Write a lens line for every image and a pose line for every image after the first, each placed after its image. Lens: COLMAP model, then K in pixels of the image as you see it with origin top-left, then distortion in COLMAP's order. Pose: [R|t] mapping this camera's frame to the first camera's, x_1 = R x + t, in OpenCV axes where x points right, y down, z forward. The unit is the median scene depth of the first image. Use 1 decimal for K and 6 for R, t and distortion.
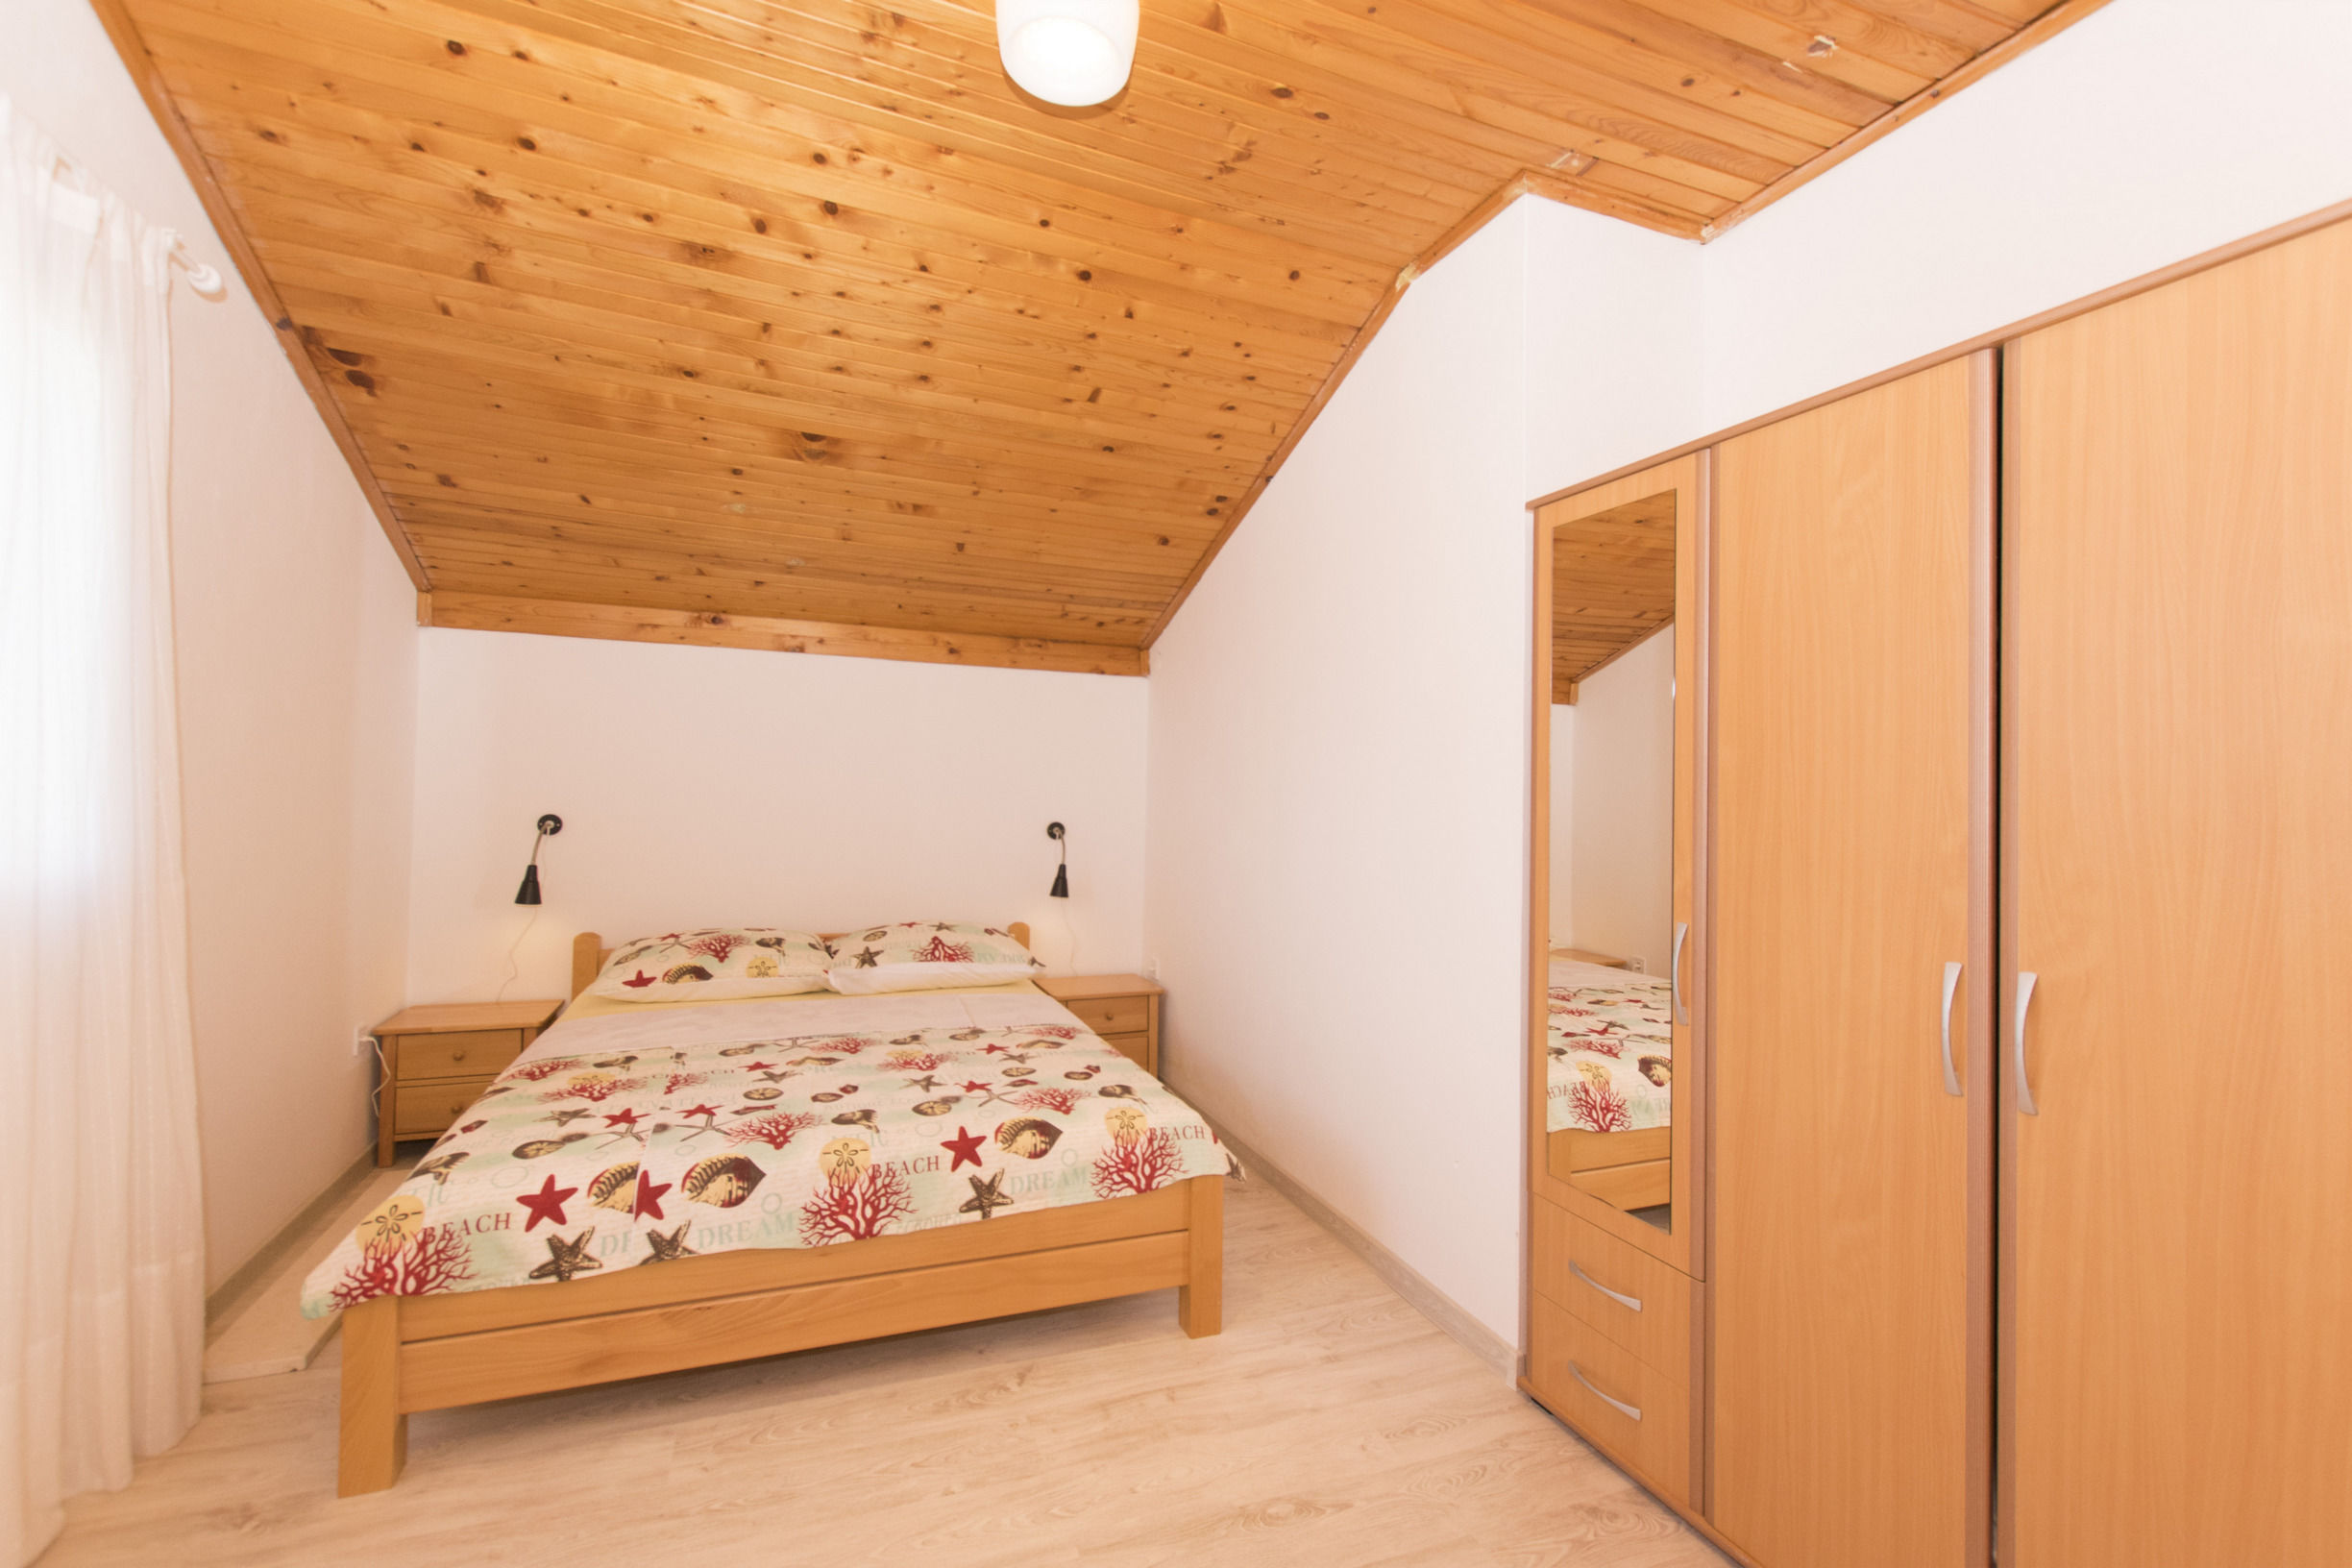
lens RADIAL K [[1021.1, 0, 1186.1], [0, 1021.1, 792.3], [0, 0, 1]] dist [0.030483, -0.011878]
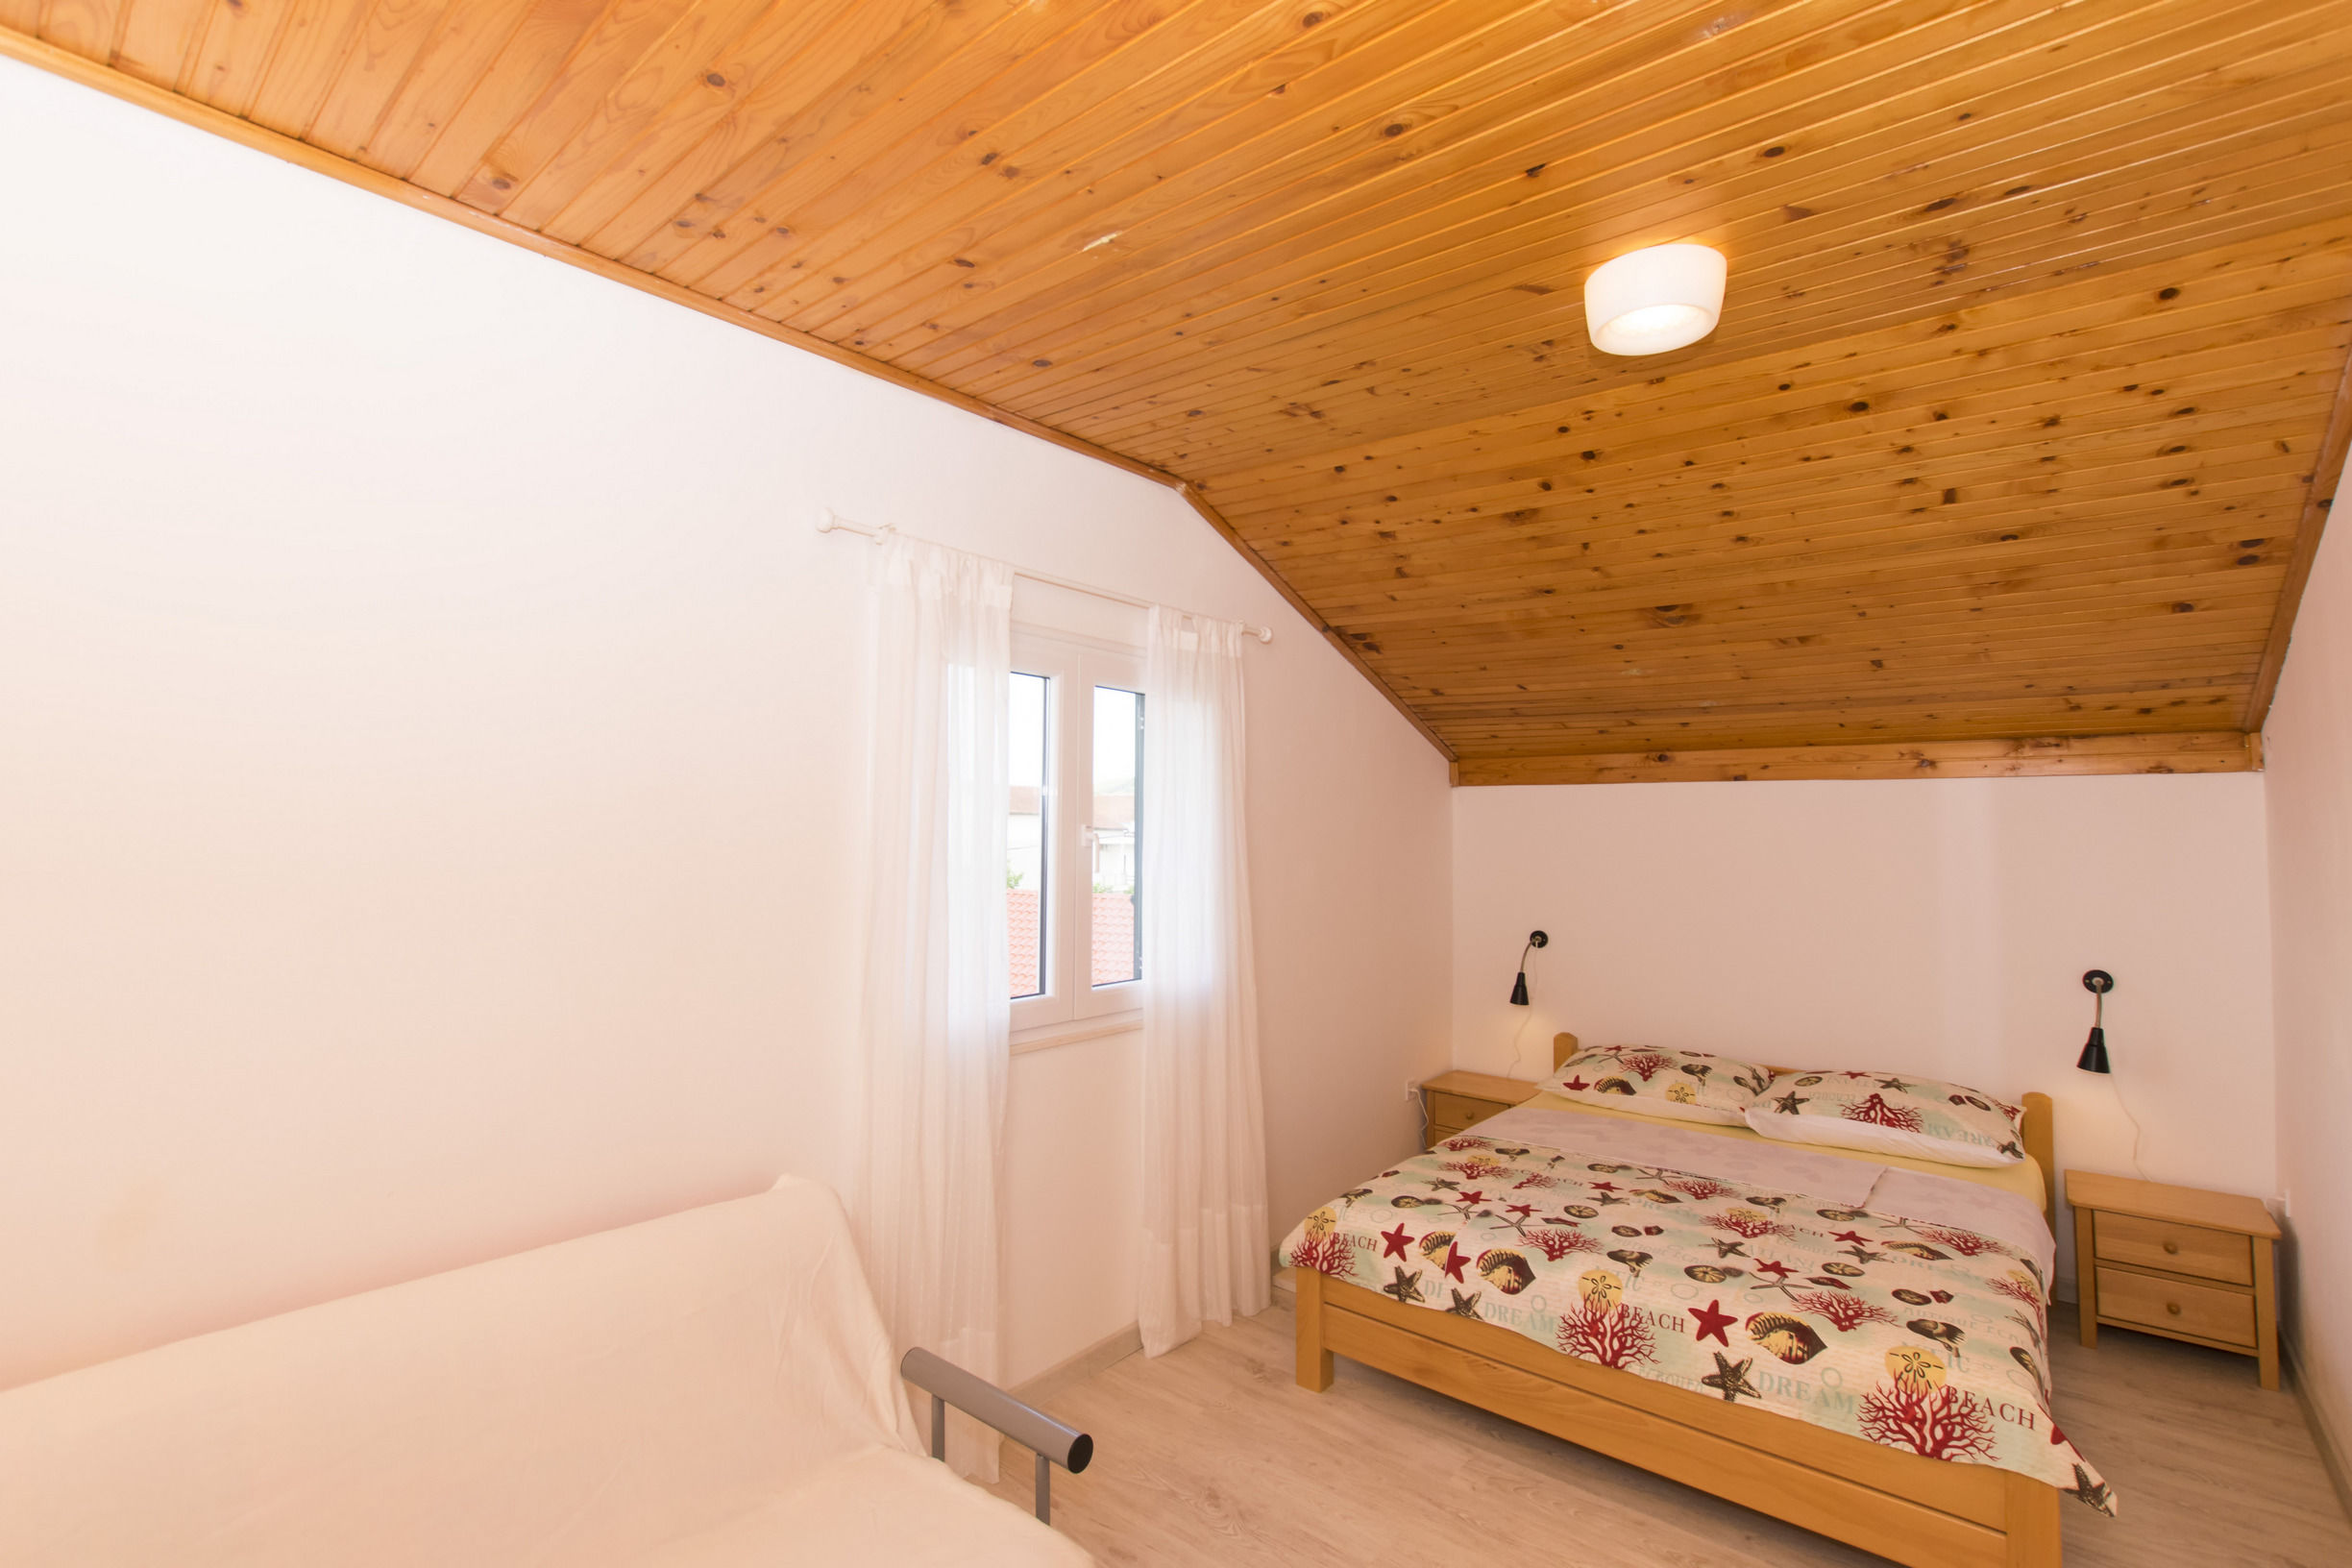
lens RADIAL K [[1072.6, 0, 1170.5], [0, 1072.6, 814.4], [0, 0, 1]] dist [-0.002608, -0.000611]
pose [[0.482773, -0.032522, -0.875141, 0.462907], [0.004509, 0.999389, -0.034652, -0.120055], [0.875734, 0.012783, 0.482625, 0.010106]]
